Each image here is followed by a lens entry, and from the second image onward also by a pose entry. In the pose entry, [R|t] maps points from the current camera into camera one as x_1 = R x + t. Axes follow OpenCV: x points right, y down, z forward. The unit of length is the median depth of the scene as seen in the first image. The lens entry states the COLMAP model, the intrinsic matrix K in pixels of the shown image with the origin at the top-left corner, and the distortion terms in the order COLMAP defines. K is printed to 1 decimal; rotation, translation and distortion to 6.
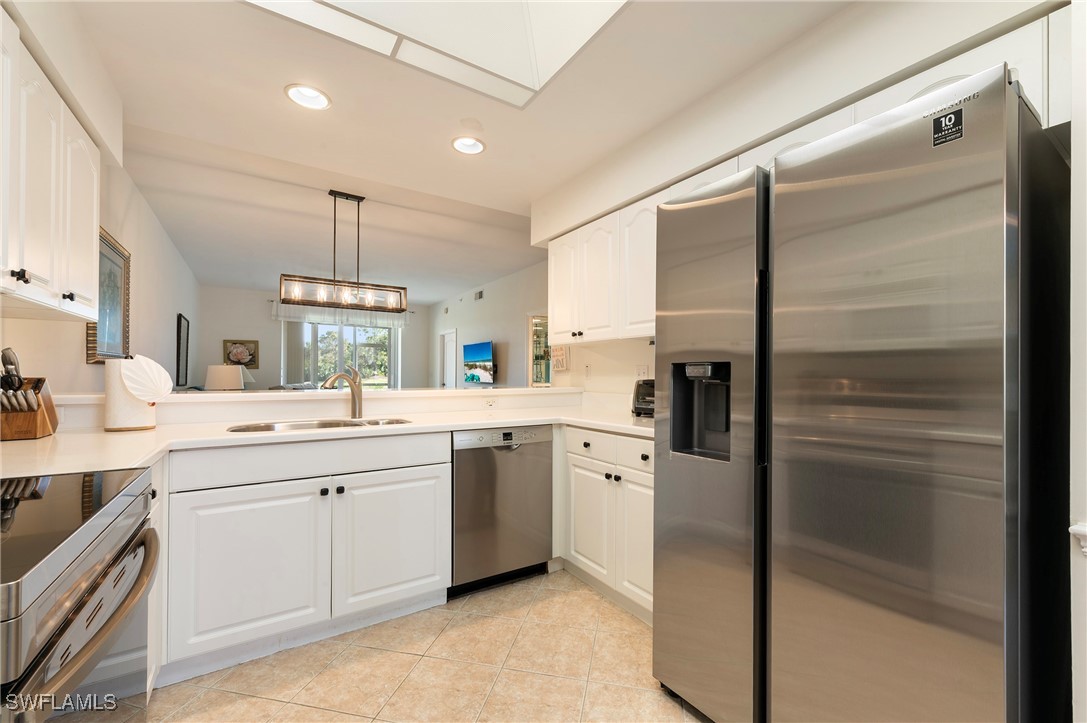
lens RADIAL K [[443.5, 0, 543.1], [0, 443.5, 373.2], [0, 0, 1]] dist [-0.000781, -0.000195]
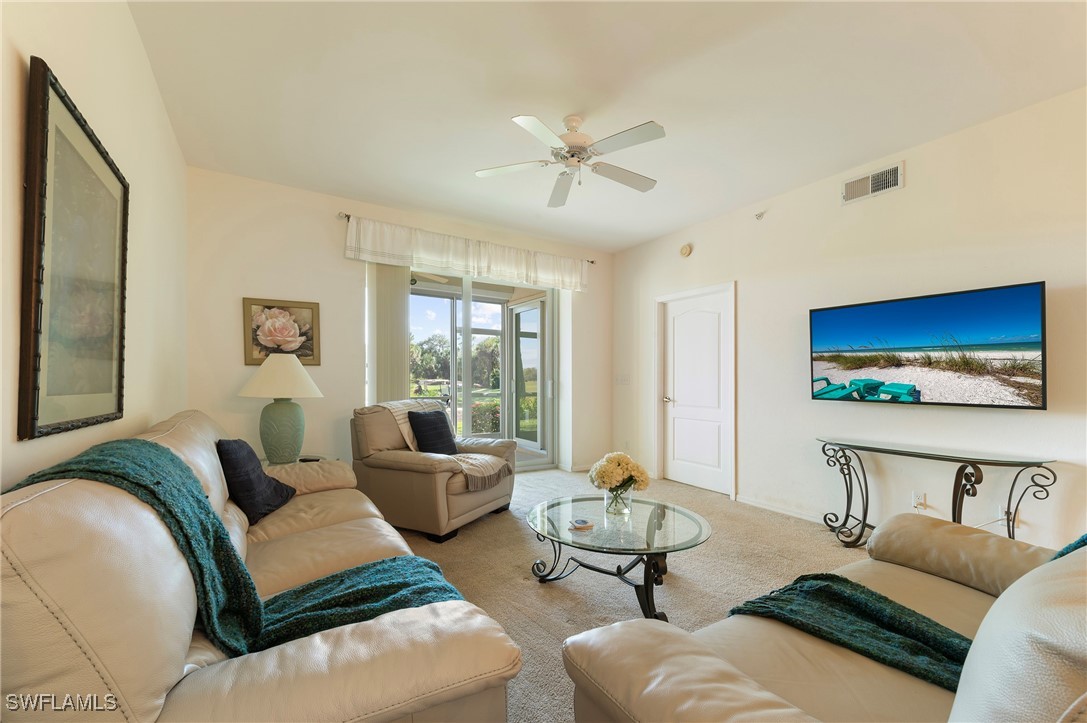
lens RADIAL K [[428.7, 0, 534.1], [0, 428.7, 382.3], [0, 0, 1]] dist [0.000567, 0.000079]
pose [[0.999832, 0.005919, -0.017358, -1.626114], [-0.005648, 0.999863, 0.015583, -0.002513], [0.017448, -0.015482, 0.999728, 2.216319]]
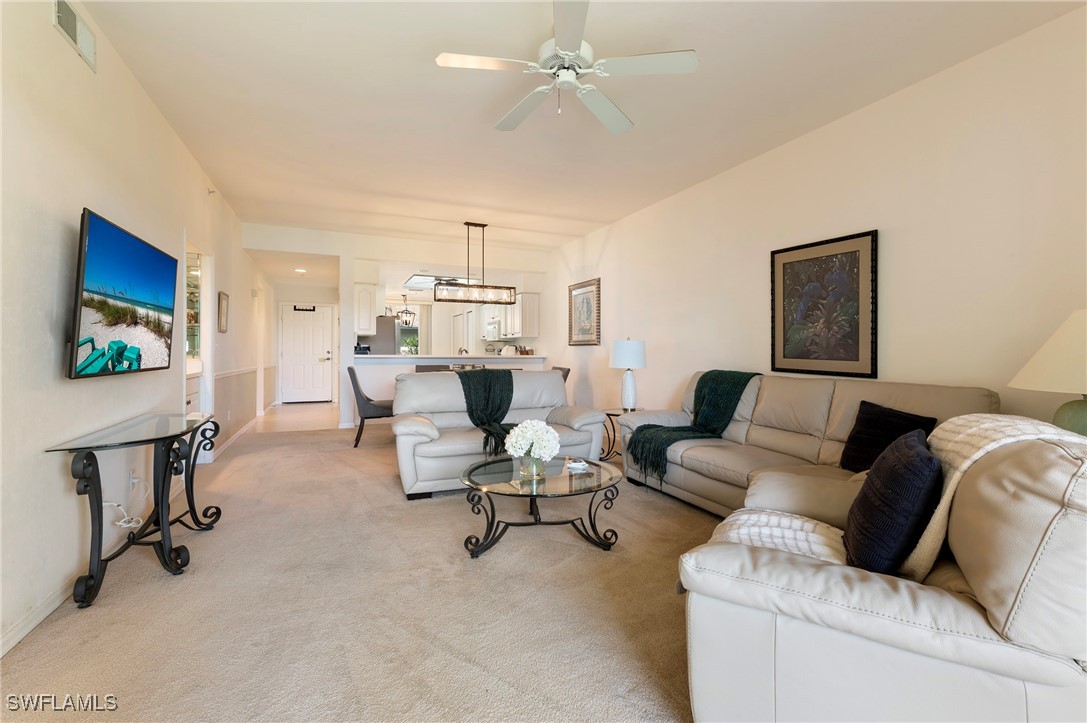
lens RADIAL K [[479.4, 0, 538.8], [0, 479.4, 347.3], [0, 0, 1]] dist [-0.000289, 0.000104]
pose [[-0.985318, -0.010279, 0.170418, -1.669254], [-0.012010, 0.999886, -0.009126, 0.015731], [-0.170305, -0.011039, -0.985330, 4.550348]]
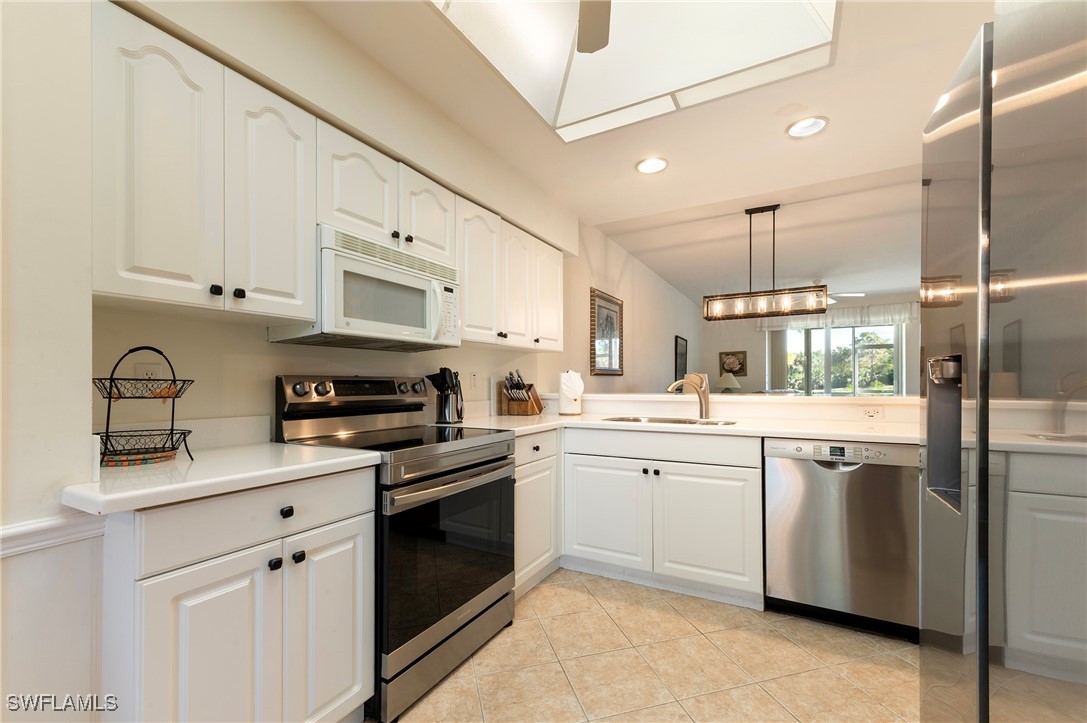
lens RADIAL K [[442.0, 0, 546.5], [0, 442.0, 378.8], [0, 0, 1]] dist [-0.000618, -0.000375]
pose [[0.468343, -0.013797, -0.883439, 0.423341], [0.012179, 0.999884, -0.009159, 0.004777], [0.883463, -0.006470, 0.468457, 0.114902]]
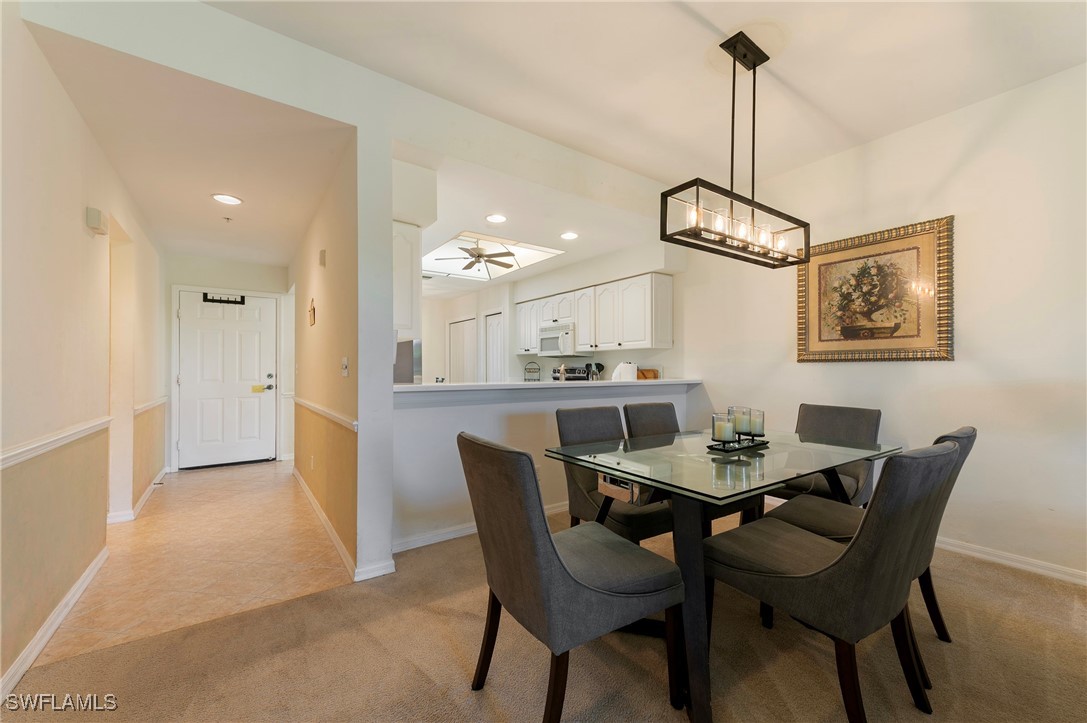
lens RADIAL K [[454.3, 0, 551.8], [0, 454.3, 361.2], [0, 0, 1]] dist [0.000188, -0.000111]
pose [[-0.999615, -0.005910, -0.027107, -0.364818], [-0.005358, 0.999778, -0.020369, 0.007533], [0.027222, -0.020216, -0.999425, 2.894106]]
